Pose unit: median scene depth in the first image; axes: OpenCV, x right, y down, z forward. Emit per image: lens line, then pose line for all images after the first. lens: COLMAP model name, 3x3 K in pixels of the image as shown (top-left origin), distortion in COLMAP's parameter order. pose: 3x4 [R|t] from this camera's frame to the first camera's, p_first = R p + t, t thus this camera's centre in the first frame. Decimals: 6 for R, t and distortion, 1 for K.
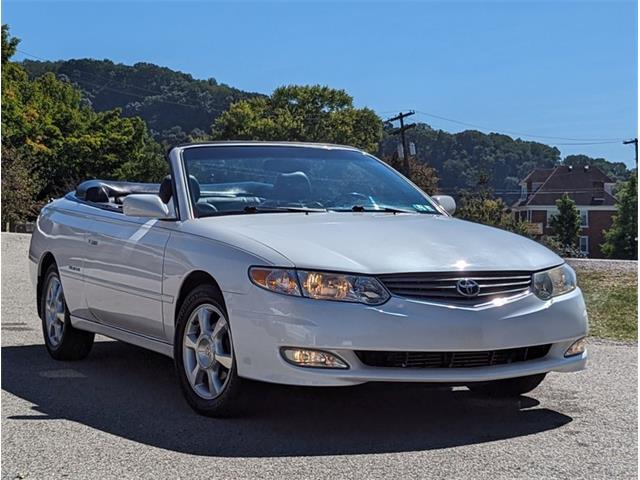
lens RADIAL K [[1370.7, 0, 312.4], [0, 1370.7, 214.8], [0, 0, 1]] dist [0.130583, 0.000000]
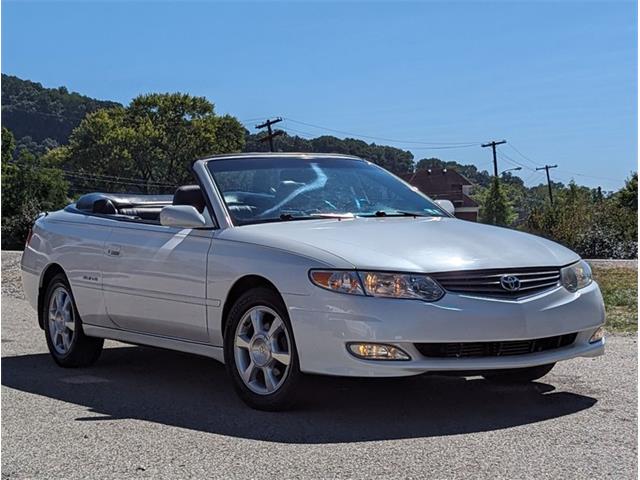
lens RADIAL K [[1370.7, 0, 334.6], [0, 1370.7, 214.6], [0, 0, 1]] dist [0.130583, 0.000000]
pose [[0.992307, -0.023531, 0.121546, -0.144192], [0.024125, 0.999703, -0.003418, -0.001182], [-0.121429, 0.006324, 0.992580, -0.068822]]
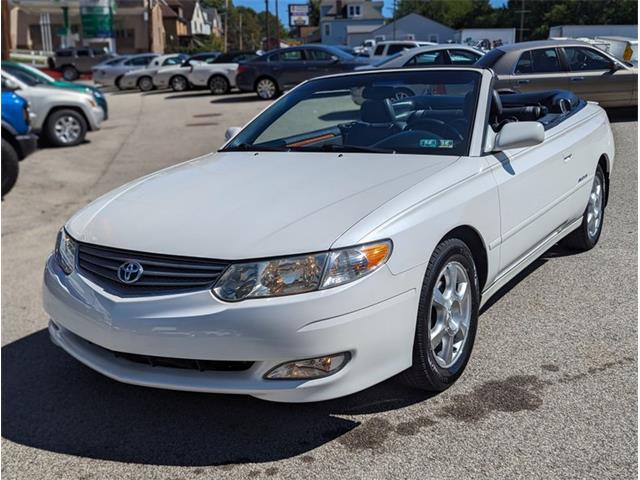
lens RADIAL K [[682.7, 0, 309.2], [0, 682.7, 245.9], [0, 0, 1]] dist [0.050863, 0.000000]
pose [[0.502948, 0.168227, -0.847787, 0.472771], [0.043616, 0.974686, 0.219283, -0.044976], [0.863216, -0.147265, 0.482879, 0.812349]]
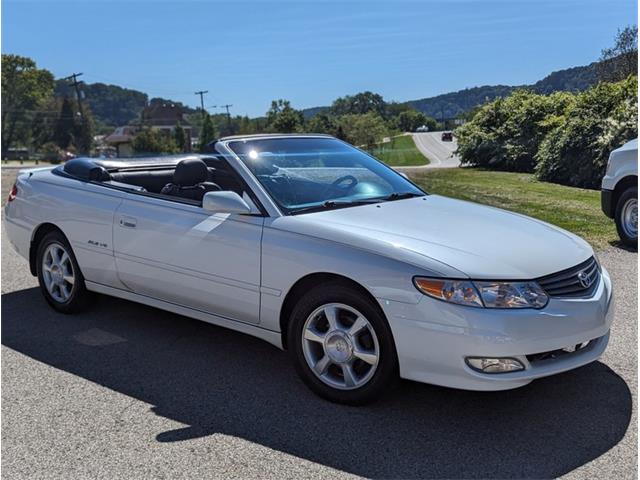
lens RADIAL K [[682.7, 0, 322.9], [0, 682.7, 232.8], [0, 0, 1]] dist [0.050863, 0.000000]
pose [[0.908972, -0.065852, 0.411624, -0.295934], [0.002935, 0.988430, 0.151650, -0.068643], [-0.416848, -0.136638, 0.898648, 0.520952]]
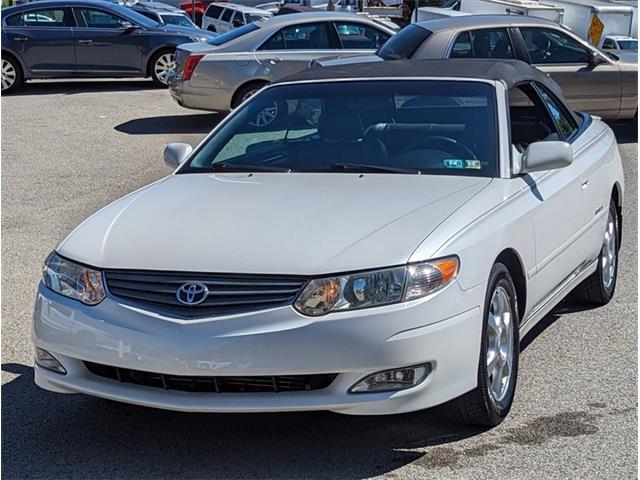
lens RADIAL K [[1355.9, 0, 316.4], [0, 1355.9, 237.2], [0, 0, 1]] dist [0.147658, 0.000000]
pose [[0.683460, 0.075507, -0.726073, 0.663160], [0.021113, 0.992175, 0.123053, -0.067651], [0.729683, -0.099431, 0.676518, 0.476017]]
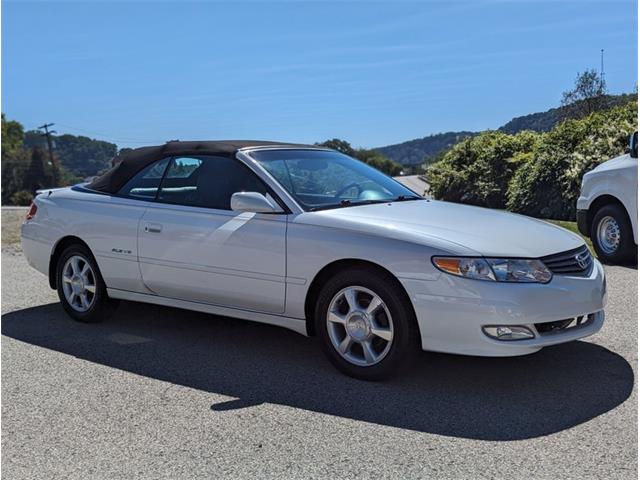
lens RADIAL K [[682.7, 0, 317.5], [0, 682.7, 226.1], [0, 0, 1]] dist [0.050863, 0.000000]
pose [[0.892282, -0.050275, 0.448670, -0.360712], [0.018726, 0.997047, 0.074482, -0.030282], [-0.451090, -0.058057, 0.890588, 0.487747]]
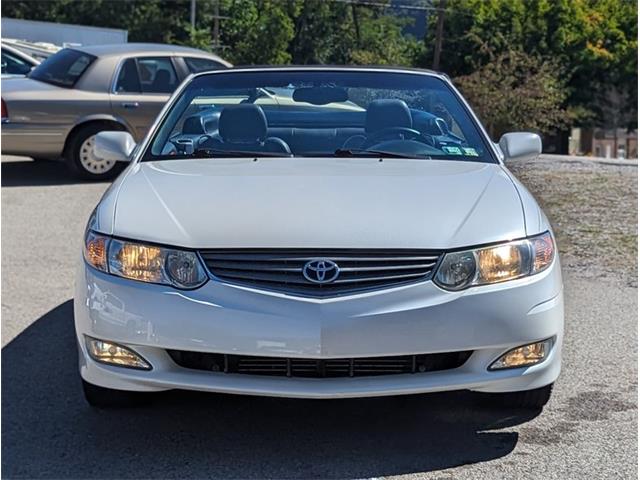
lens RADIAL K [[1355.9, 0, 325.9], [0, 1355.9, 254.4], [0, 0, 1]] dist [0.147658, 0.000000]
pose [[0.904608, 0.046961, -0.423650, 0.383696], [-0.004752, 0.994962, 0.100144, -0.025945], [0.426218, -0.088578, 0.900273, 0.316706]]
